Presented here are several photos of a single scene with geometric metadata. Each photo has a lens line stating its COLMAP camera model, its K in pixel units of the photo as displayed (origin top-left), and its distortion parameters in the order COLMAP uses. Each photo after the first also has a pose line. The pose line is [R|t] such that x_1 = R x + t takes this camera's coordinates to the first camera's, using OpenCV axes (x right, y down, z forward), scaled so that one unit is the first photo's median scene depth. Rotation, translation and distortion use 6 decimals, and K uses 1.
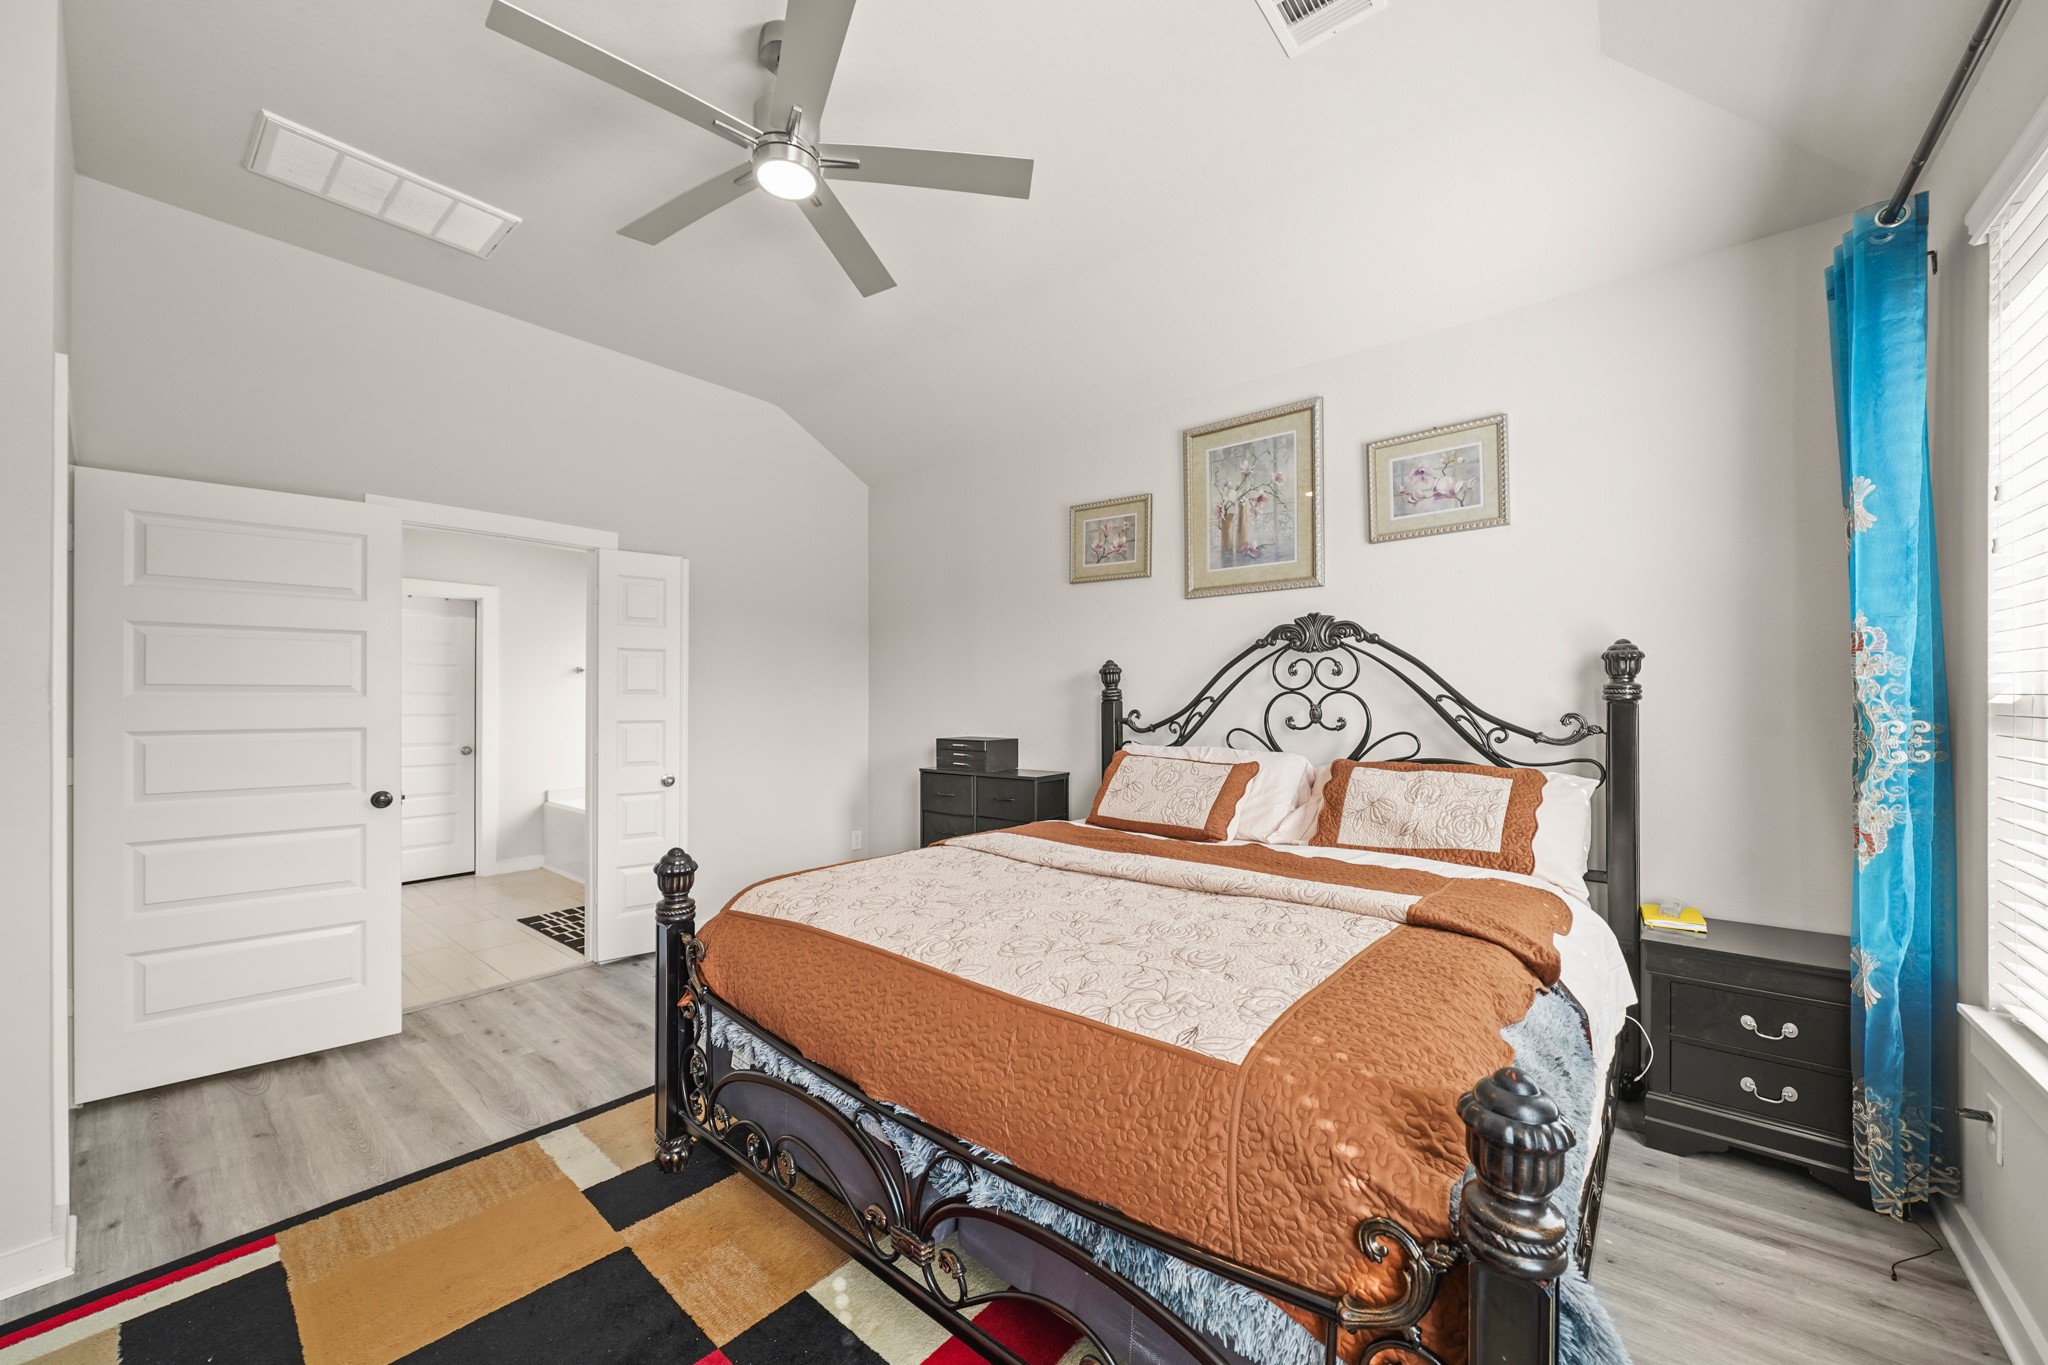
lens RADIAL K [[765.9, 0, 1023.2], [0, 765.9, 694.7], [0, 0, 1]] dist [-0.000055, -0.000046]
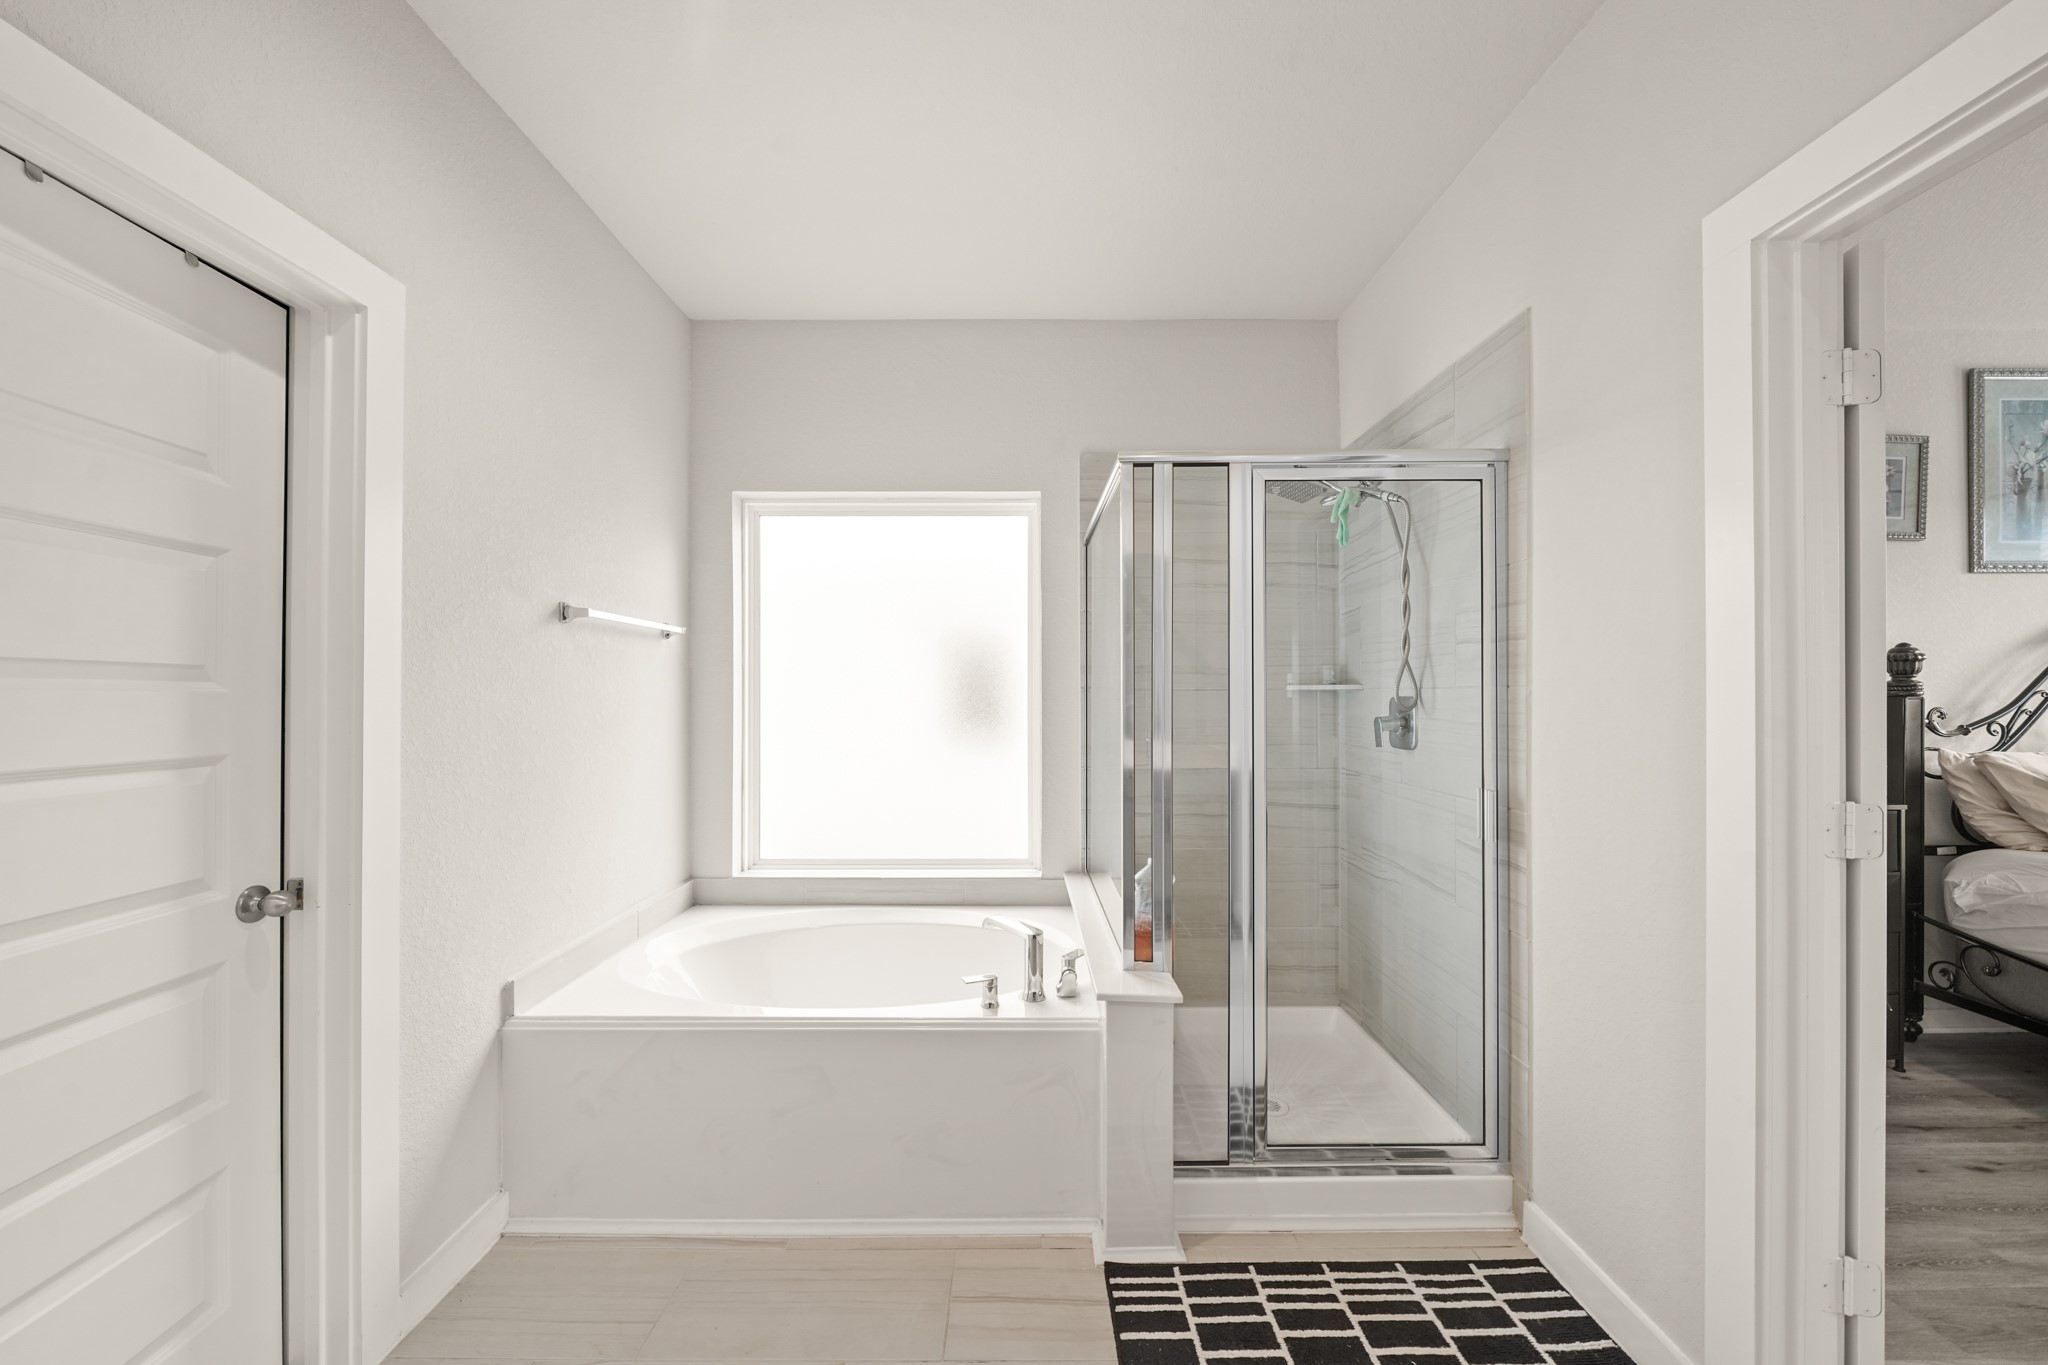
lens RADIAL K [[765.9, 0, 1020.0], [0, 765.9, 690.3], [0, 0, 1]] dist [-0.000055, -0.000046]
pose [[0.763228, 0.003417, 0.646121, -1.200106], [-0.002817, 0.999994, -0.001961, 0.007115], [-0.646124, -0.000323, 0.763233, 1.122416]]
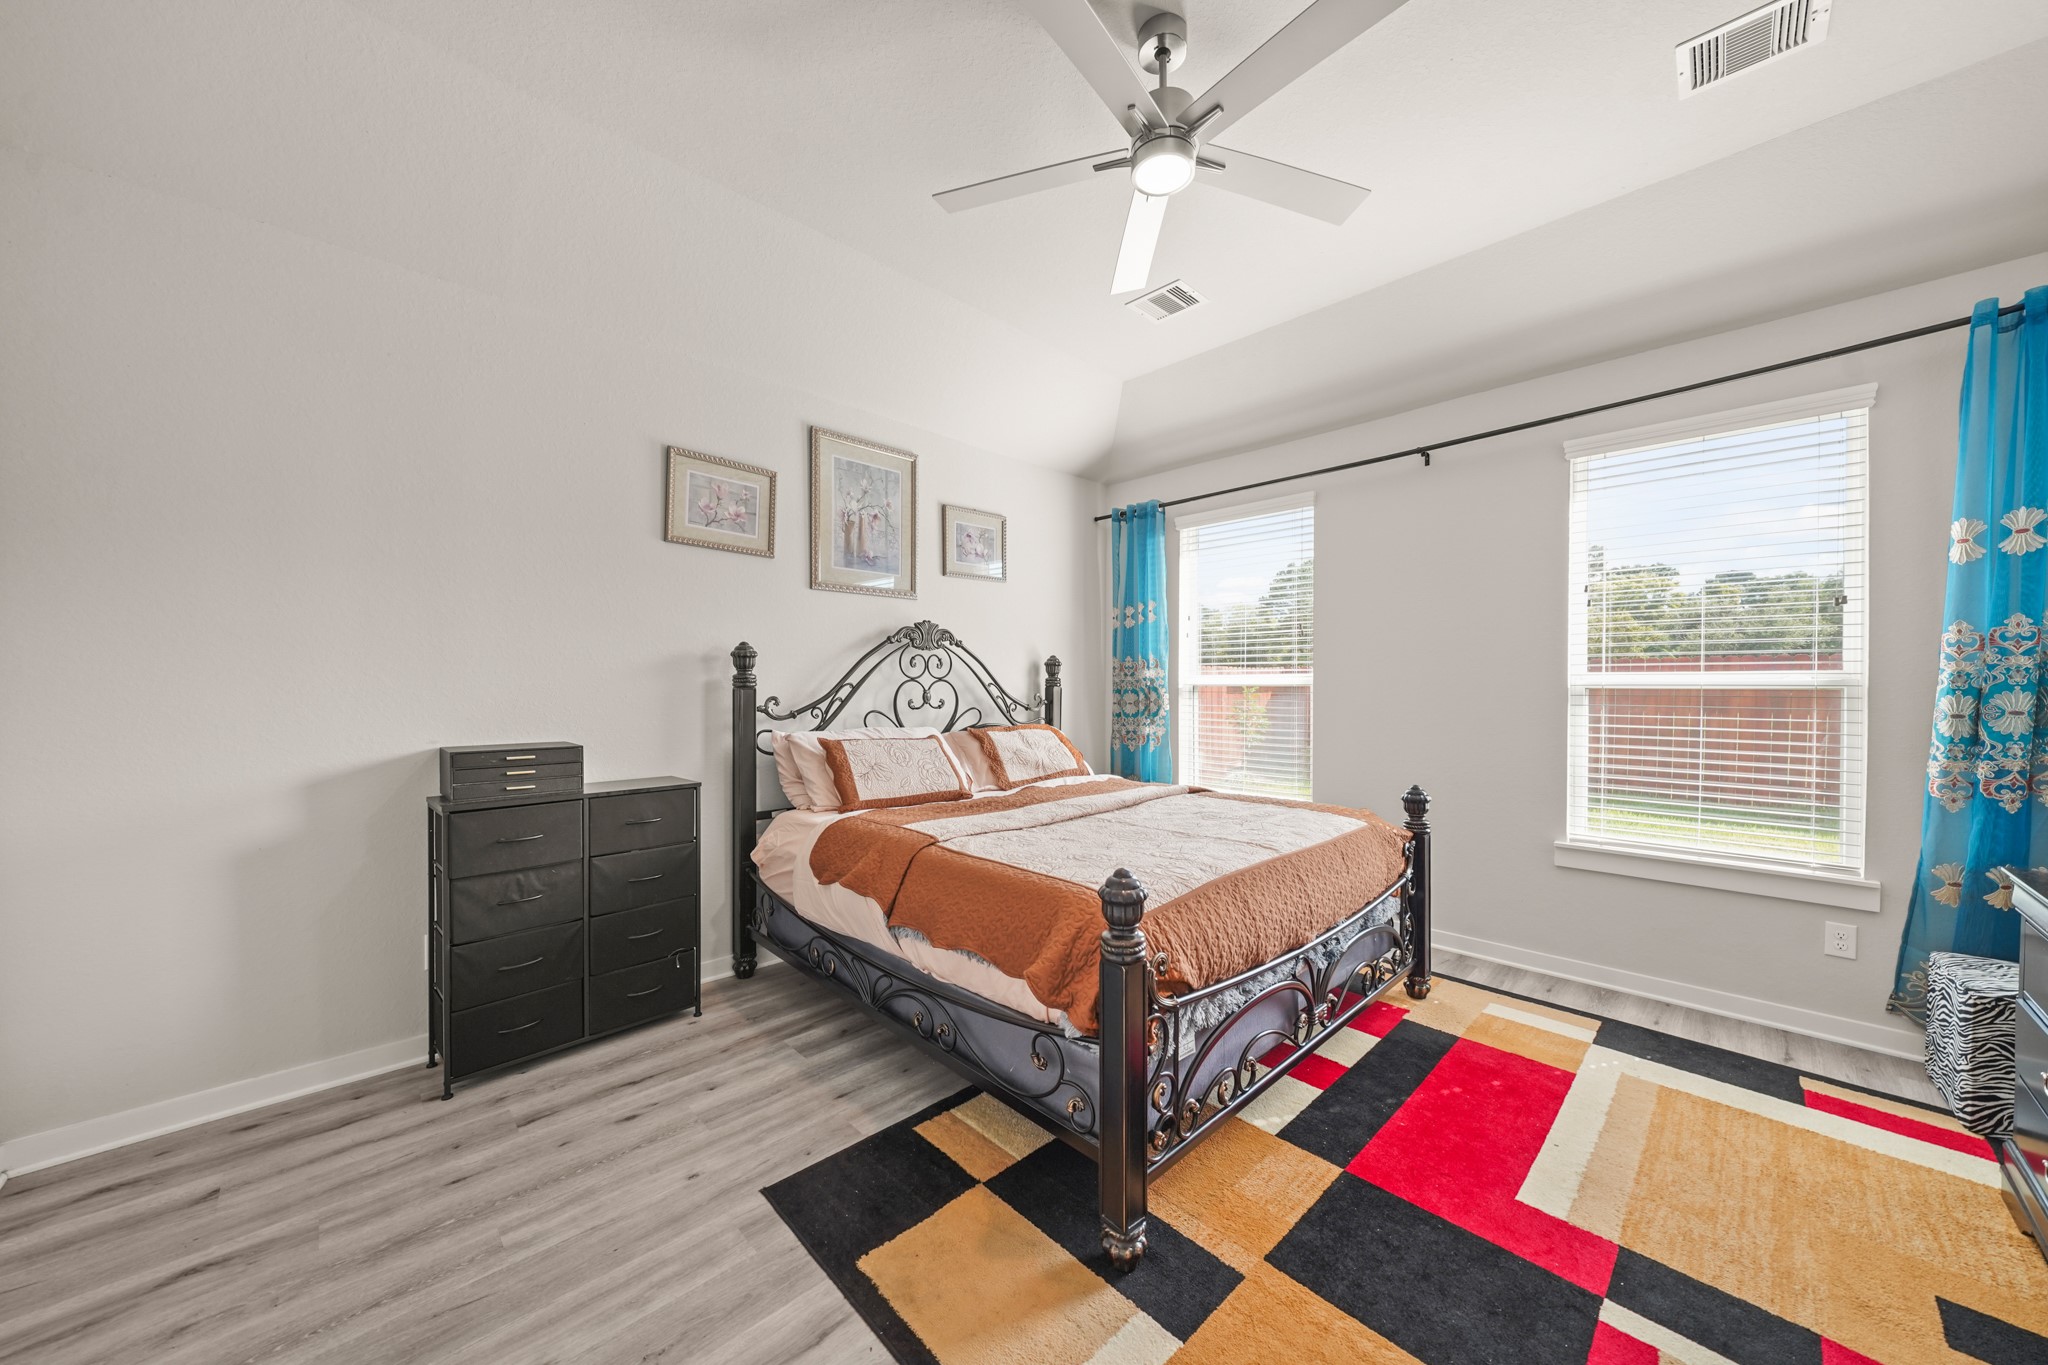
lens RADIAL K [[714.2, 0, 1027.3], [0, 714.2, 693.2], [0, 0, 1]] dist [-0.004238, 0.000132]
pose [[0.095678, -0.008198, 0.995379, -0.784453], [-0.006300, 0.999941, 0.008841, 0.006431], [-0.995392, -0.007117, 0.095620, 0.669770]]
